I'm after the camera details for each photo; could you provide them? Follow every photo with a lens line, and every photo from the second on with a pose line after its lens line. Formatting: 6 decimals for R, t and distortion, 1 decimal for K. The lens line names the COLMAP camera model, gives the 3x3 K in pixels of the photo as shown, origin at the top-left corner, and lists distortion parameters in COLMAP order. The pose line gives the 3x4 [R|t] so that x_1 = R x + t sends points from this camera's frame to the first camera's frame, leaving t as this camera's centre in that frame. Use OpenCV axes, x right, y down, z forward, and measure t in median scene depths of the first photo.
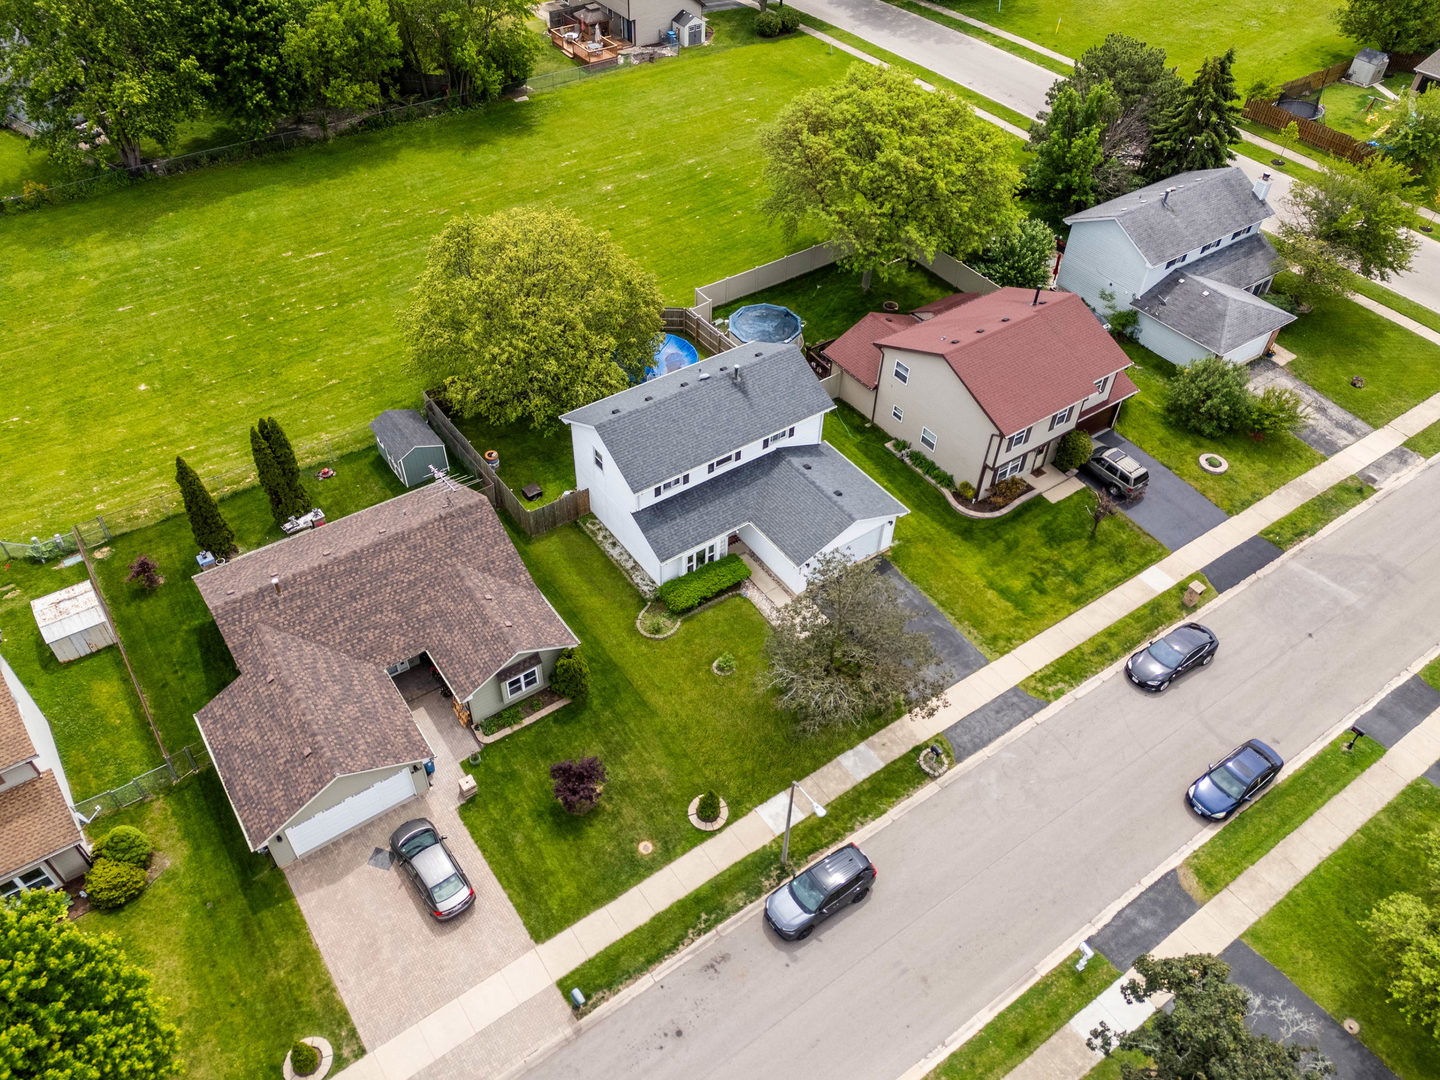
lens RADIAL K [[1056.6, 0, 717.7], [0, 1056.6, 534.7], [0, 0, 1]] dist [0.066633, -0.050047]
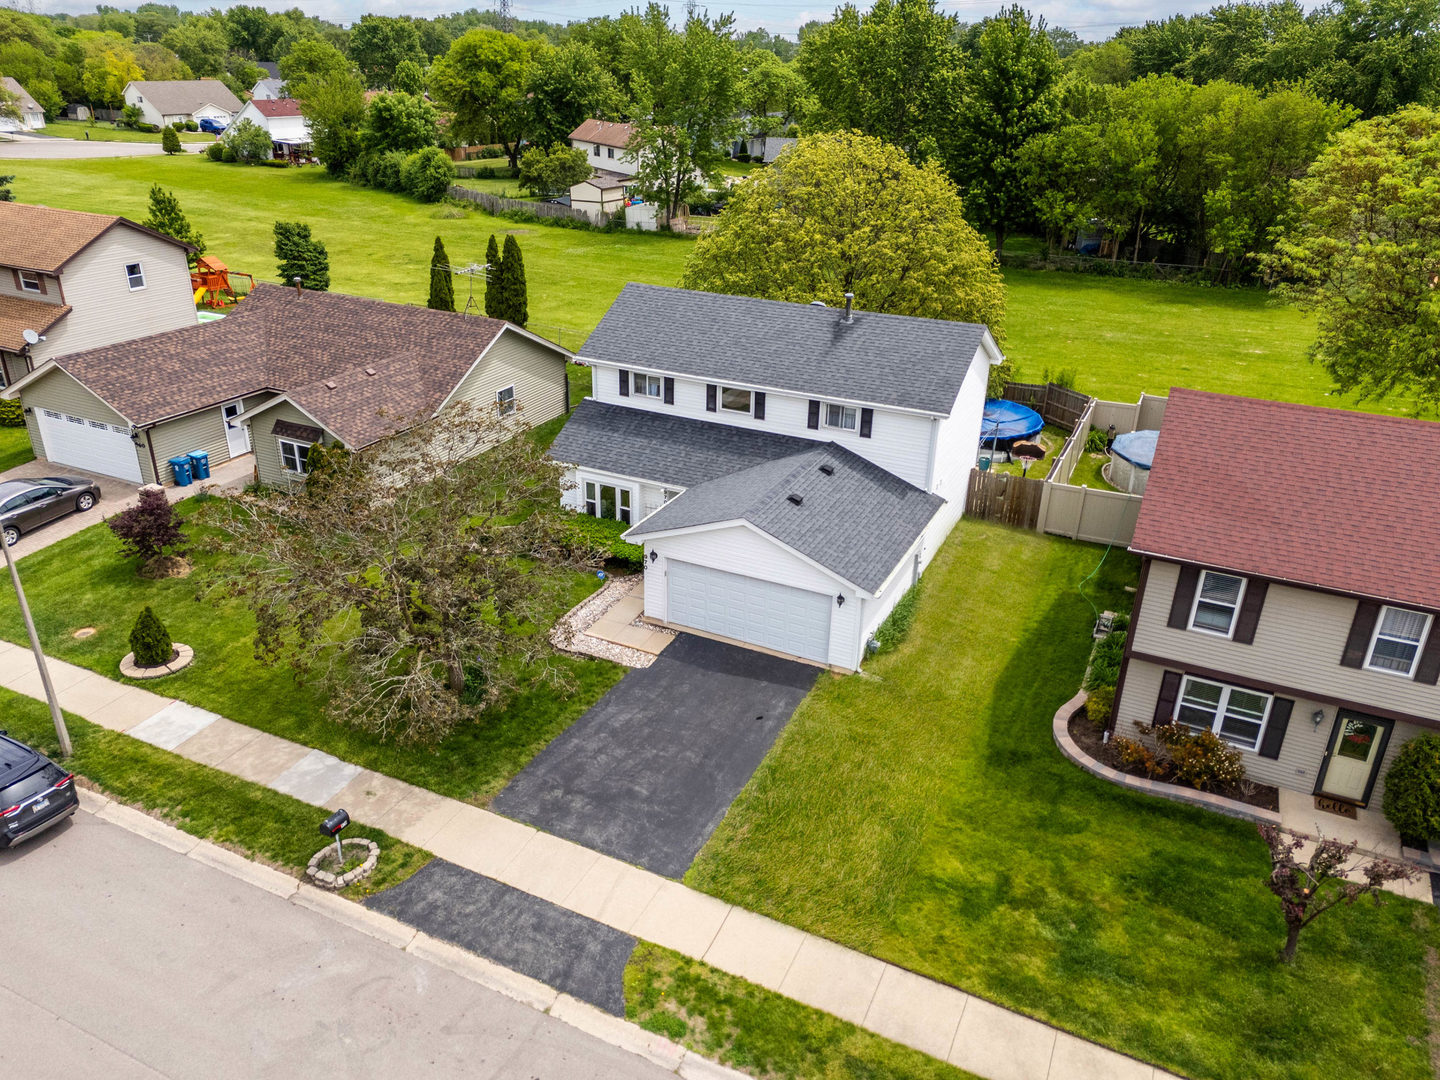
lens RADIAL K [[1056.6, 0, 717.7], [0, 1056.6, 534.7], [0, 0, 1]] dist [0.066633, -0.050047]
pose [[0.485524, 0.353725, -0.799465, 0.528667], [-0.617953, 0.785729, -0.027641, 0.014229], [0.618386, 0.507452, 0.600076, 0.659749]]
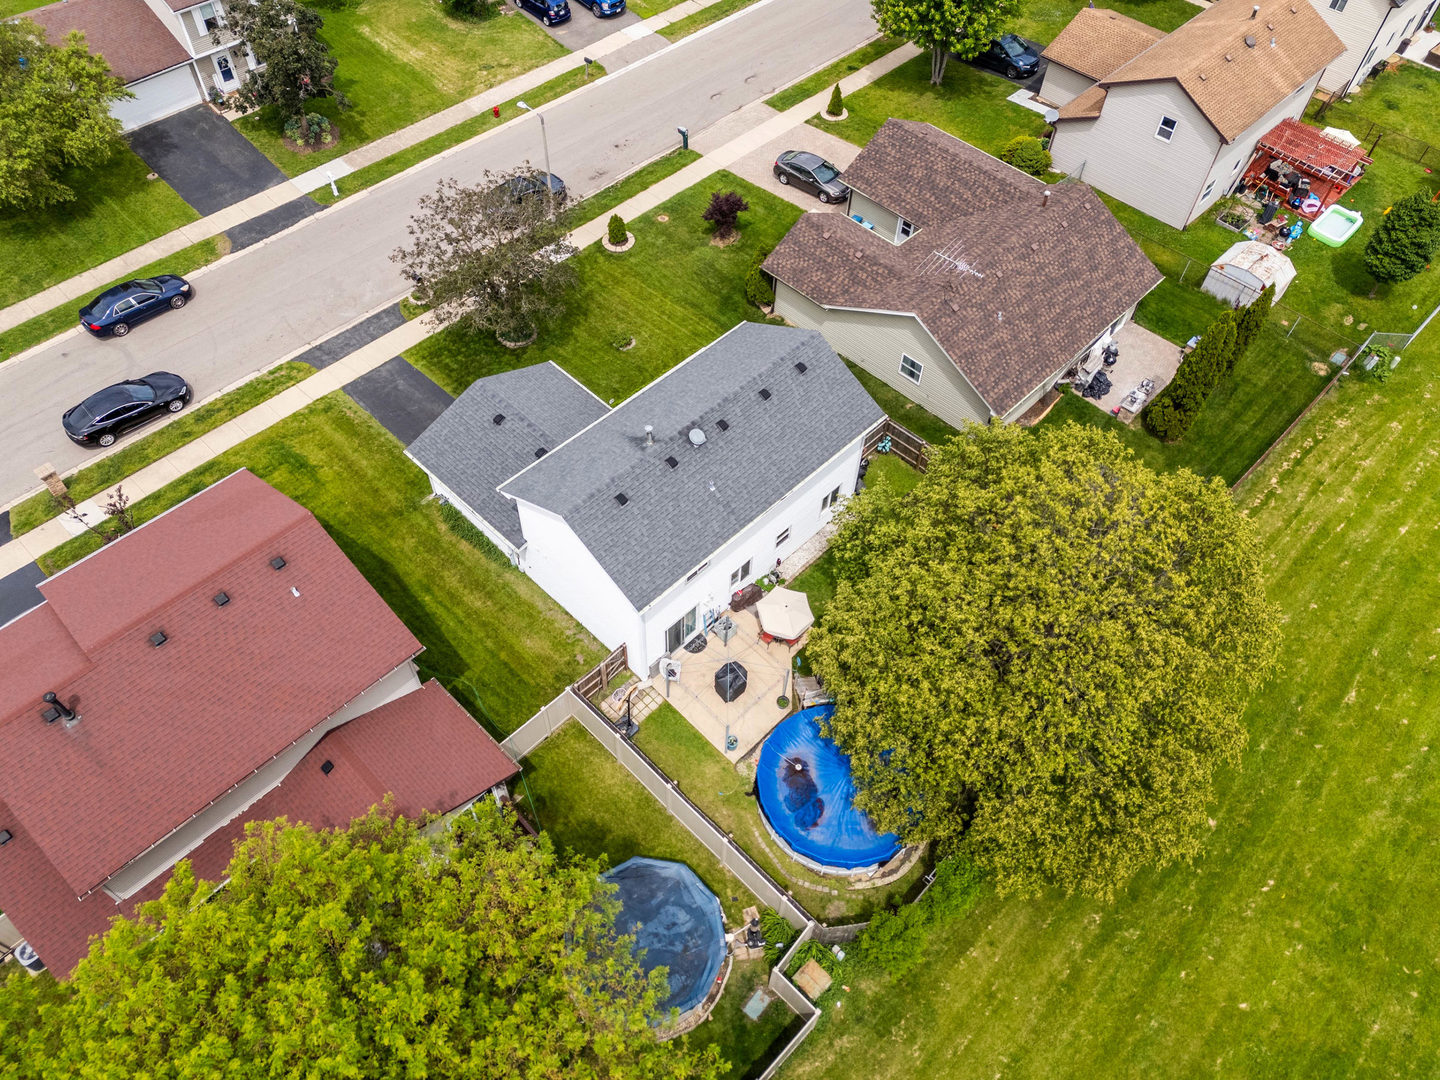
lens RADIAL K [[1056.6, 0, 717.7], [0, 1056.6, 534.7], [0, 0, 1]] dist [0.066633, -0.050047]
pose [[-0.983119, 0.111729, -0.144891, 0.077913], [-0.156984, -0.108324, 0.981642, -0.827248], [0.093983, 0.987817, 0.124036, 0.998529]]
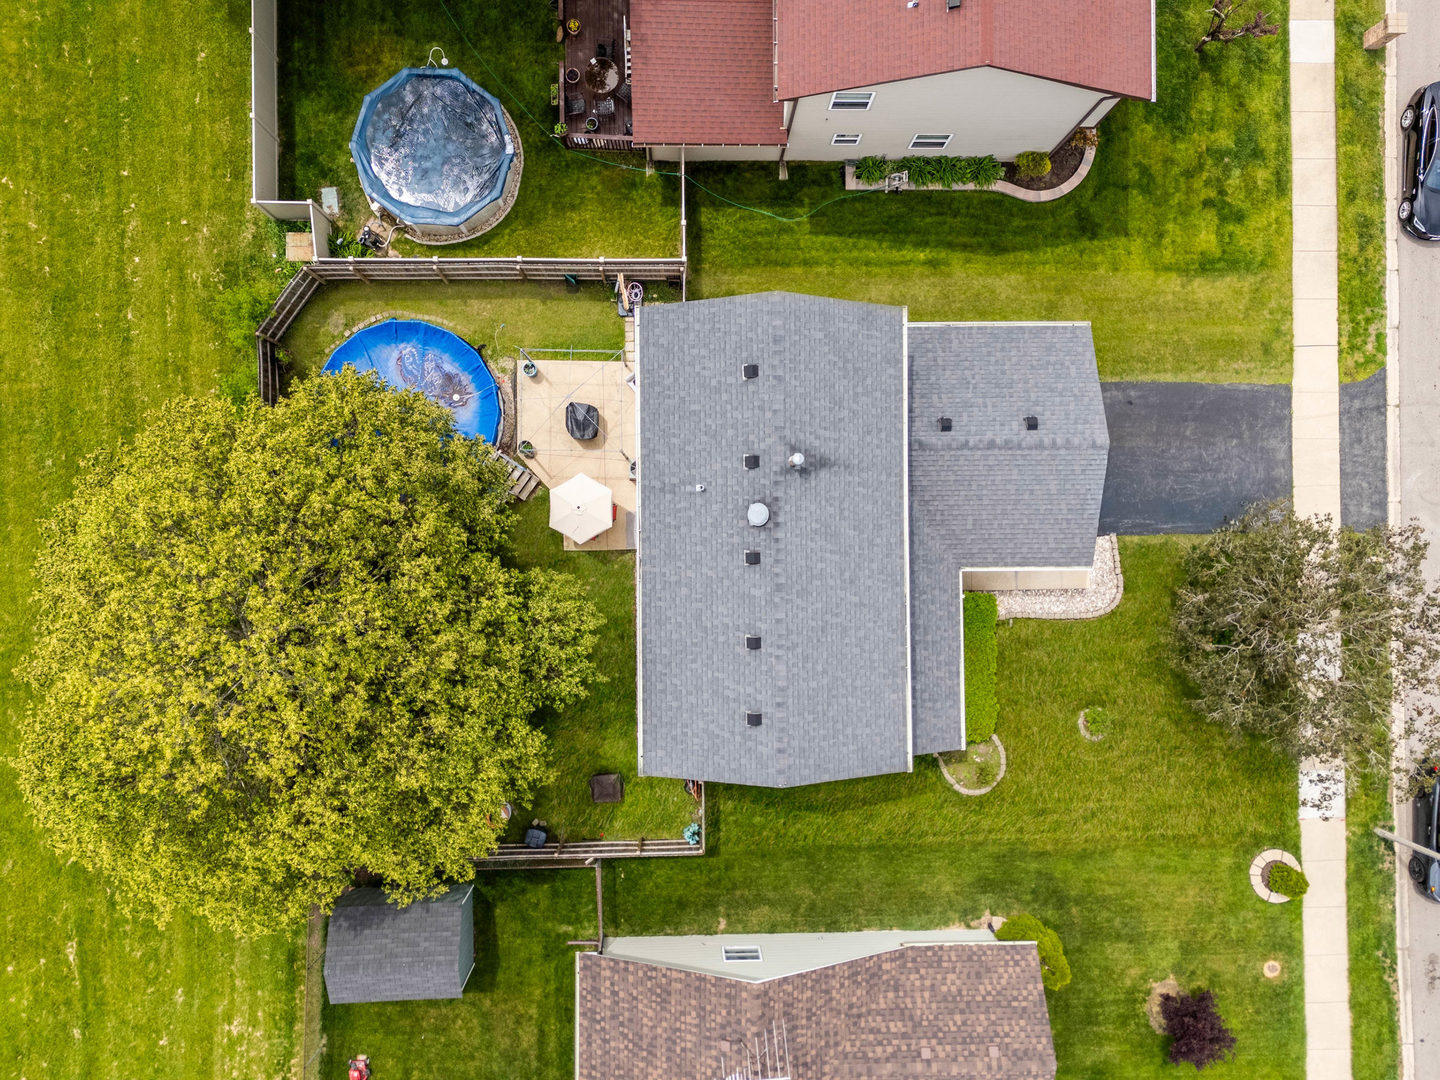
lens RADIAL K [[1056.6, 0, 717.7], [0, 1056.6, 534.7], [0, 0, 1]] dist [0.066633, -0.050047]
pose [[0.572748, -0.819627, 0.013120, -0.040505], [0.551439, 0.397084, 0.733648, -0.528004], [-0.606527, -0.412960, 0.679403, 0.685093]]
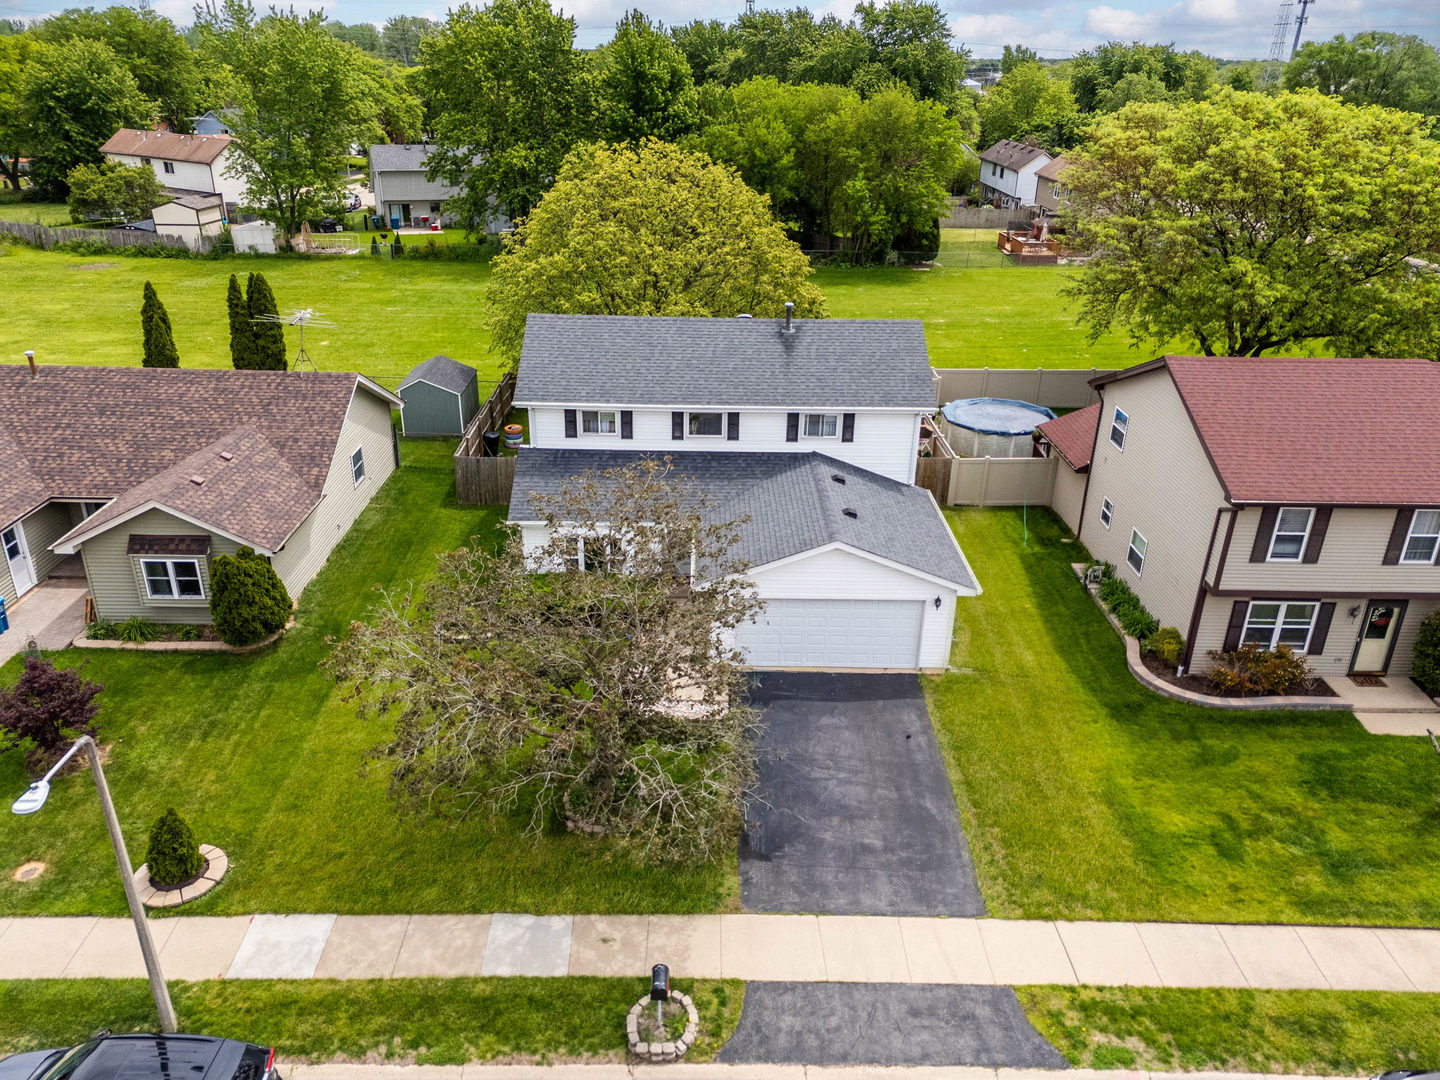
lens RADIAL K [[1056.6, 0, 717.7], [0, 1056.6, 534.7], [0, 0, 1]] dist [0.066633, -0.050047]
pose [[0.823647, 0.225999, -0.520126, 0.336810], [-0.396356, 0.885369, -0.242950, 0.125489], [0.405597, 0.406259, 0.818807, 0.539932]]
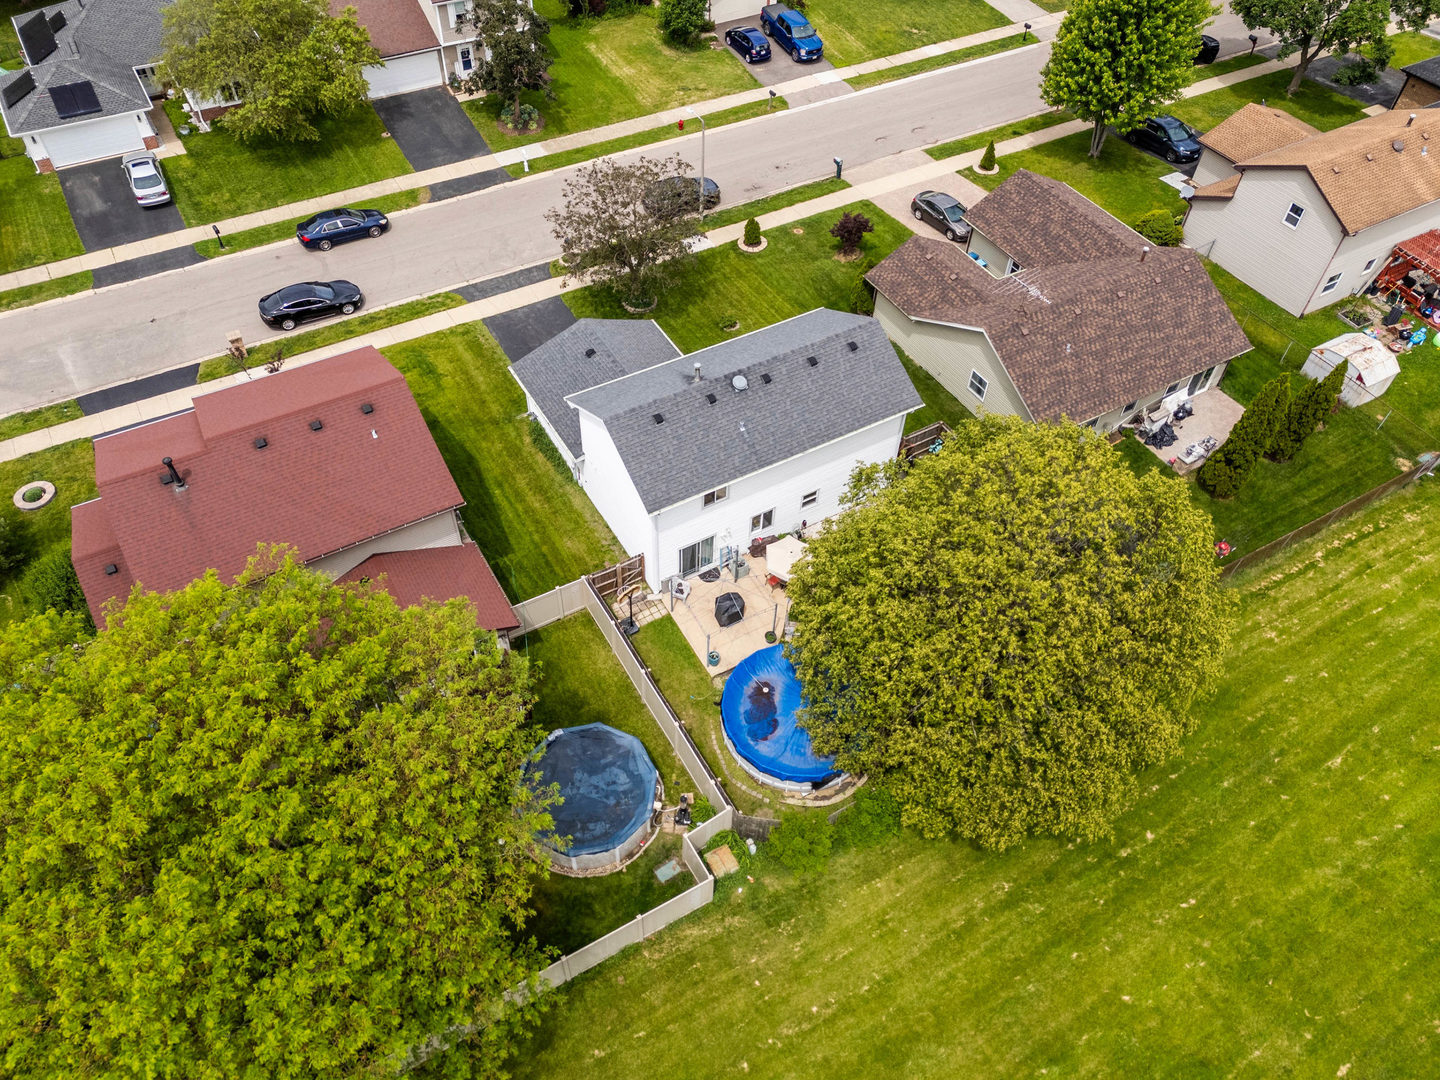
lens RADIAL K [[1056.6, 0, 717.7], [0, 1056.6, 534.7], [0, 0, 1]] dist [0.066633, -0.050047]
pose [[-0.994862, -0.098989, 0.021252, -0.025530], [0.026151, -0.048460, 0.998483, -0.921281], [-0.097809, 0.993908, 0.050800, 1.091333]]
